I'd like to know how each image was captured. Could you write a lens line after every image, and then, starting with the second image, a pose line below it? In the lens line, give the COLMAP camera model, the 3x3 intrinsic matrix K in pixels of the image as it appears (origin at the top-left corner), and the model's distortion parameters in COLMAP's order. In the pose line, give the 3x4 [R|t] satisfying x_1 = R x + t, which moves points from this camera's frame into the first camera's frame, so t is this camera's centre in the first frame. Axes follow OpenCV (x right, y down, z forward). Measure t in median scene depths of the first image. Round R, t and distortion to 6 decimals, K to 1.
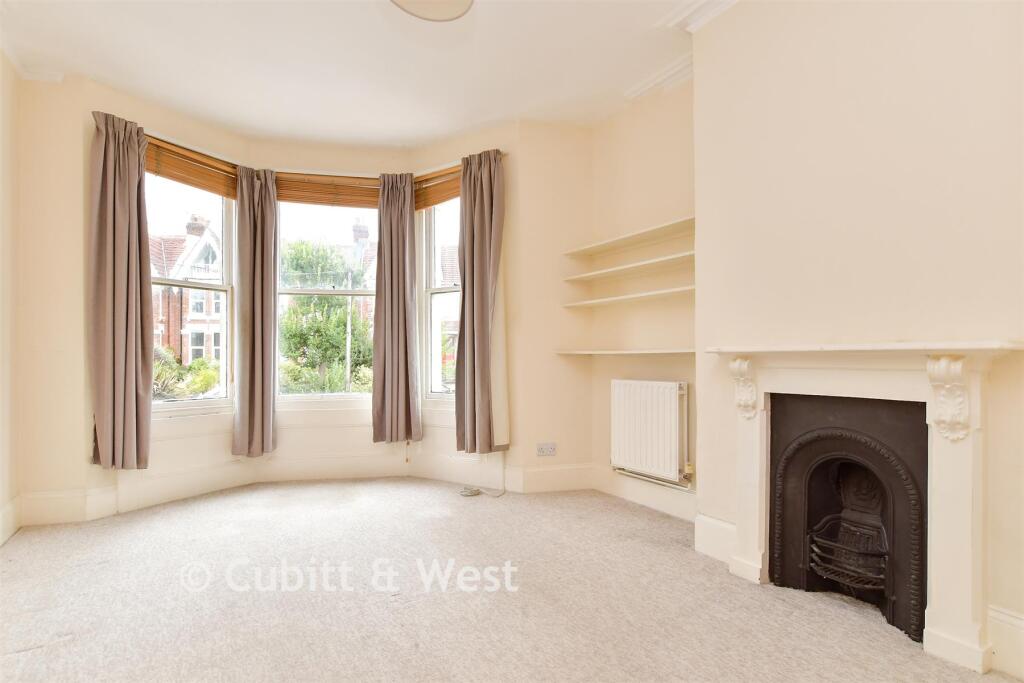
lens RADIAL K [[517.2, 0, 510.0], [0, 517.2, 349.0], [0, 0, 1]] dist [-0.002926, -0.000103]
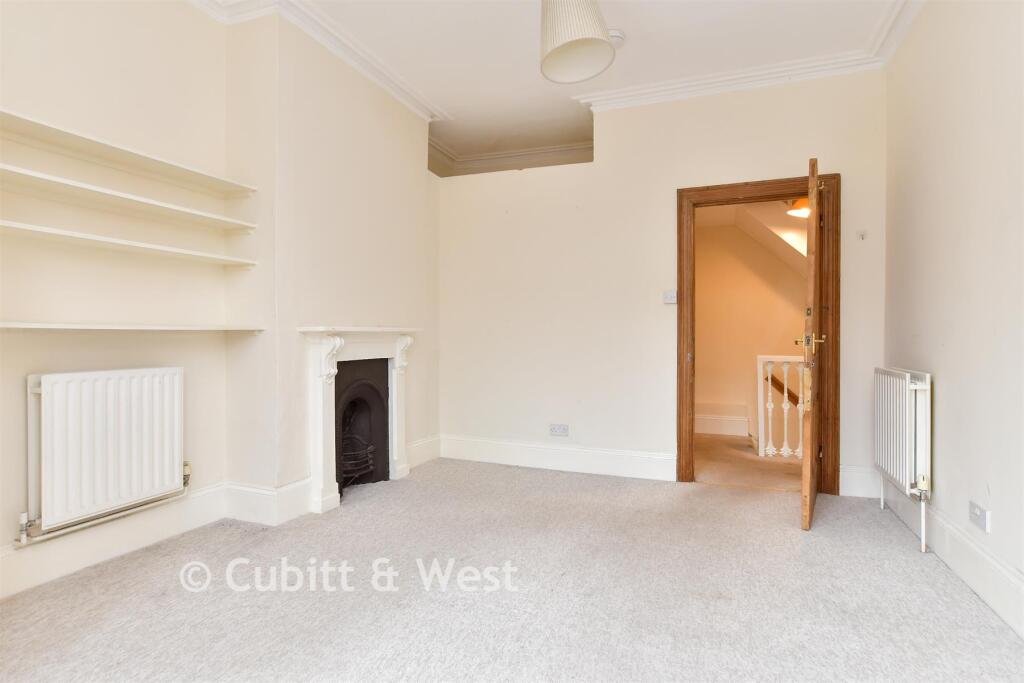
lens RADIAL K [[528.4, 0, 511.5], [0, 528.4, 340.6], [0, 0, 1]] dist [-0.005468, -0.000553]
pose [[-0.603325, -0.006039, 0.797473, -0.842880], [-0.009236, 0.999957, 0.000585, 0.024300], [-0.797442, -0.007012, -0.603355, 1.433271]]
